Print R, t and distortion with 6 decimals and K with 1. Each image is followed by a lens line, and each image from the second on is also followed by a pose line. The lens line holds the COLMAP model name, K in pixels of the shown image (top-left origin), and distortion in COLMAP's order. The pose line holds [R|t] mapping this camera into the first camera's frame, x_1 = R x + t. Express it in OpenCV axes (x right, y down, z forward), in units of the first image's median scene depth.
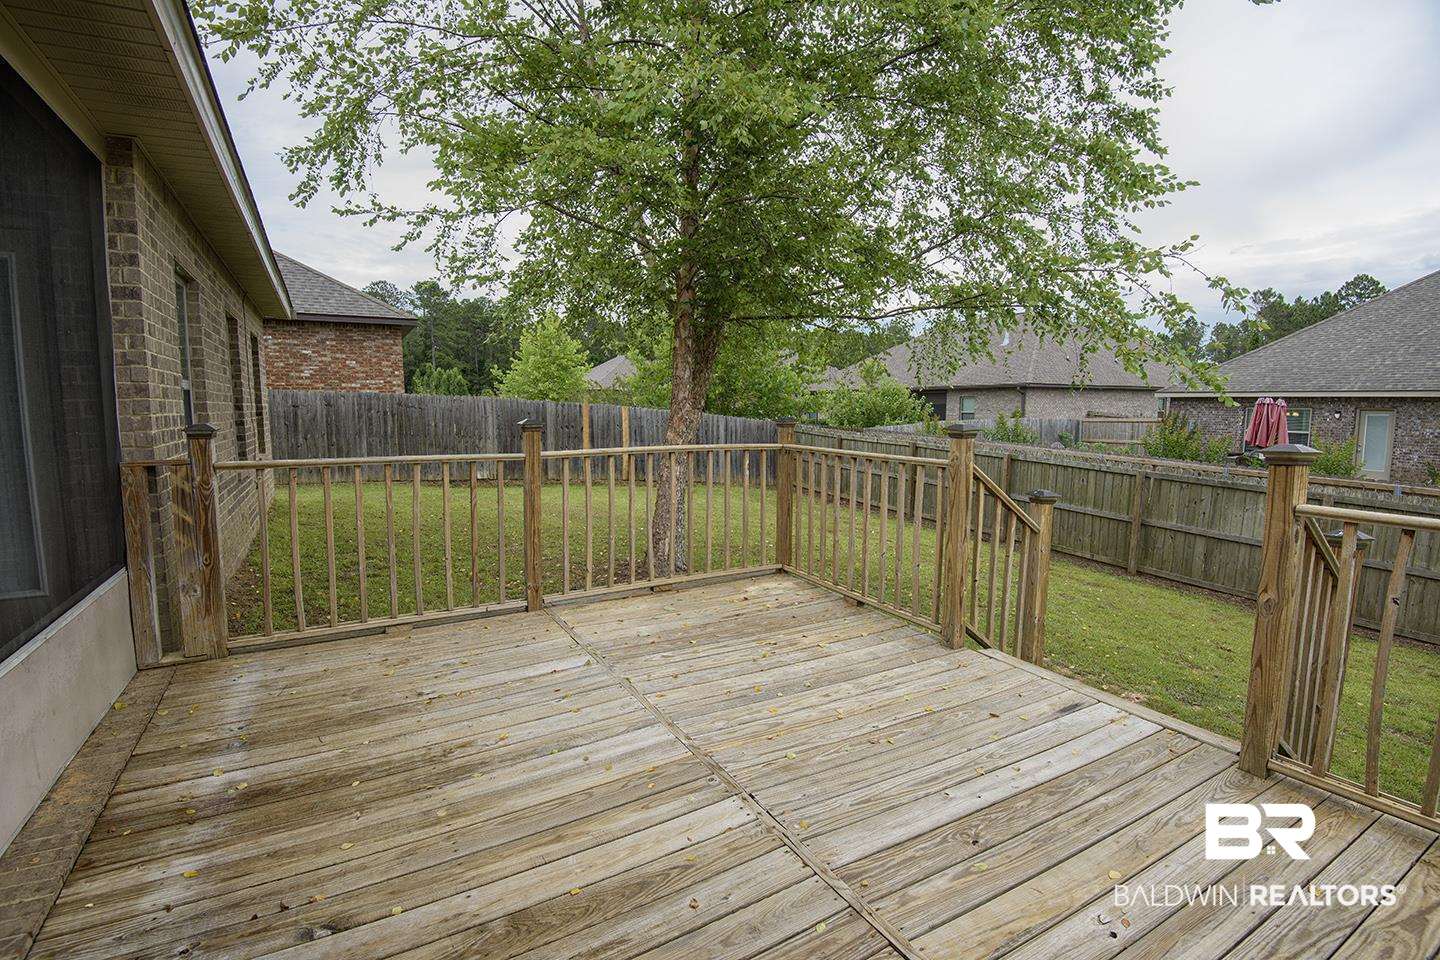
lens RADIAL K [[653.7, 0, 741.4], [0, 653.7, 471.5], [0, 0, 1]] dist [-0.015848, -0.005887]
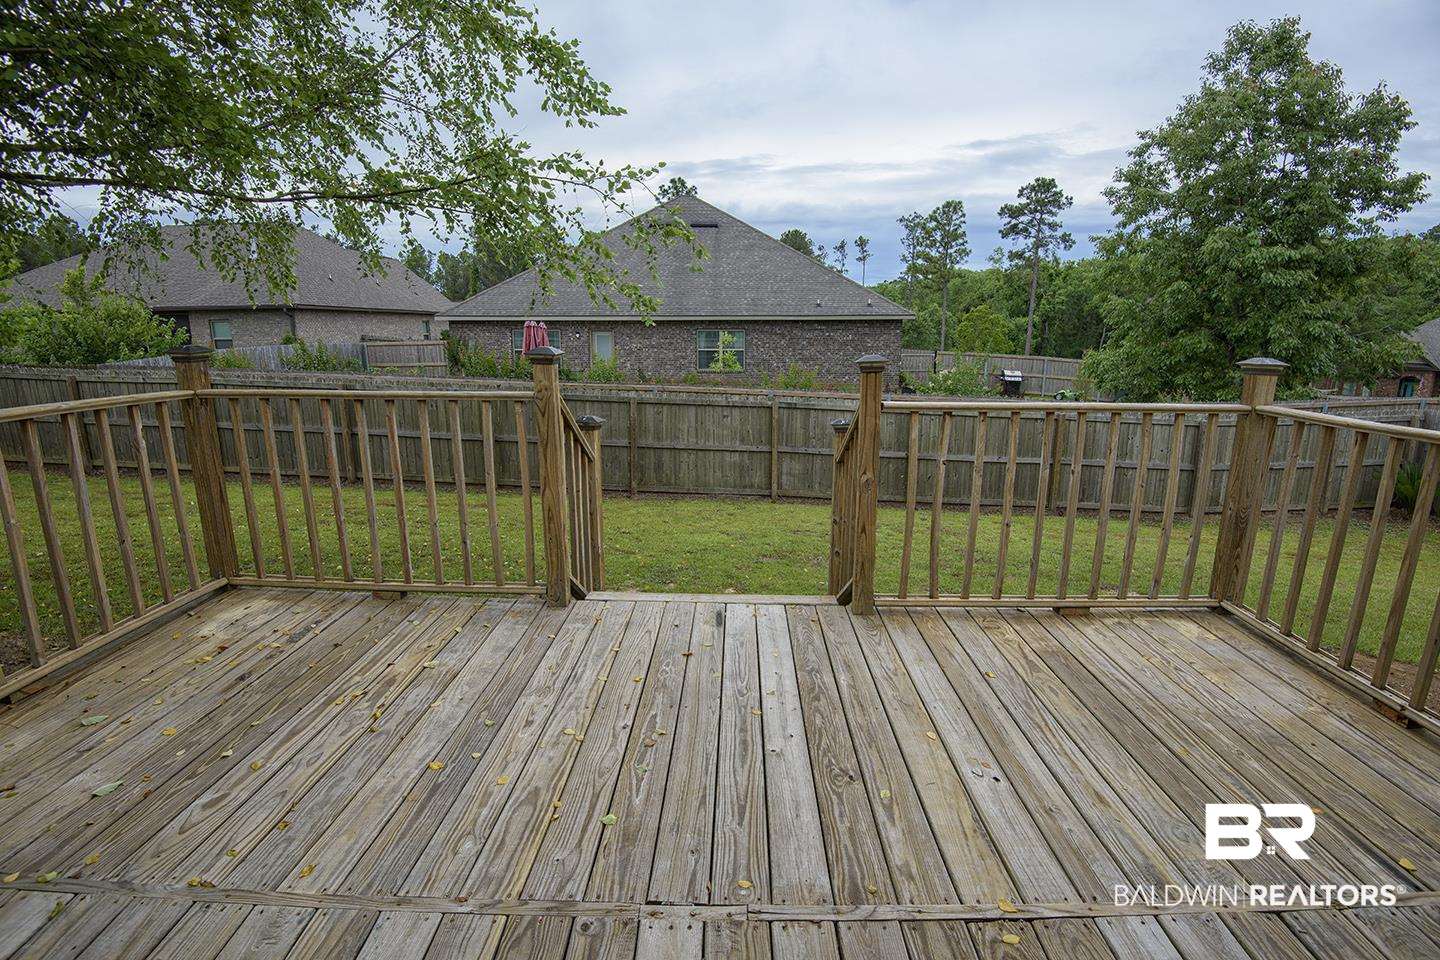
lens RADIAL K [[653.7, 0, 745.0], [0, 653.7, 476.4], [0, 0, 1]] dist [-0.015848, -0.005887]
pose [[0.542090, -0.187585, 0.819115, -0.245325], [0.086537, 0.982045, 0.167628, -0.028935], [-0.835853, -0.019986, 0.548590, 0.333828]]
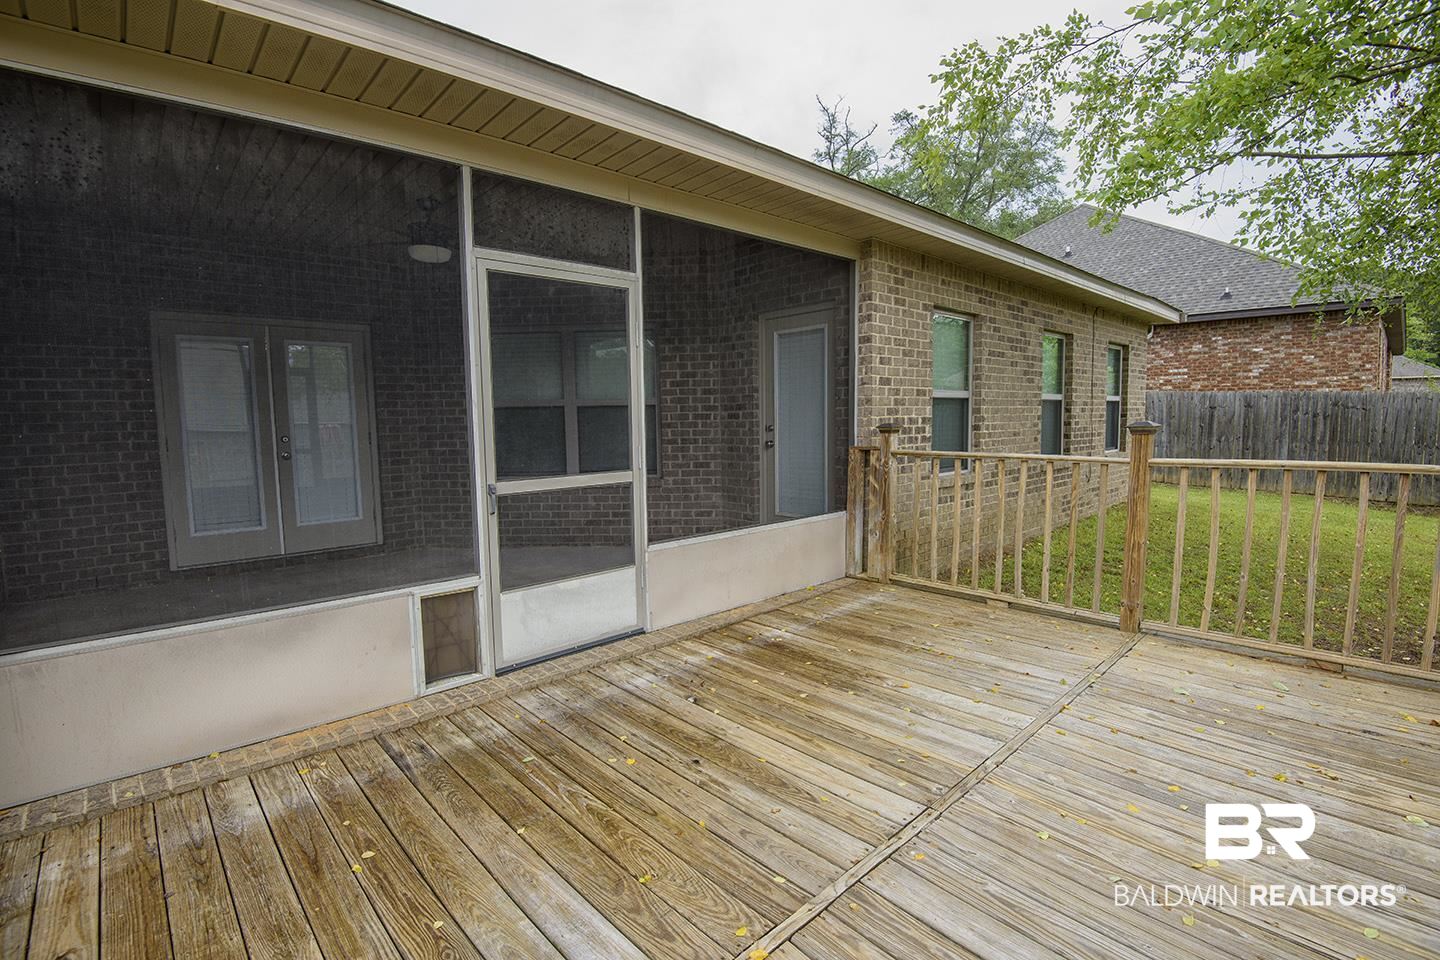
lens RADIAL K [[653.7, 0, 725.9], [0, 653.7, 480.4], [0, 0, 1]] dist [-0.015848, -0.005887]
pose [[0.242779, 0.093233, -0.965591, 0.494963], [-0.082239, 0.993766, 0.075276, -0.023975], [0.966589, 0.061134, 0.248933, 0.262526]]
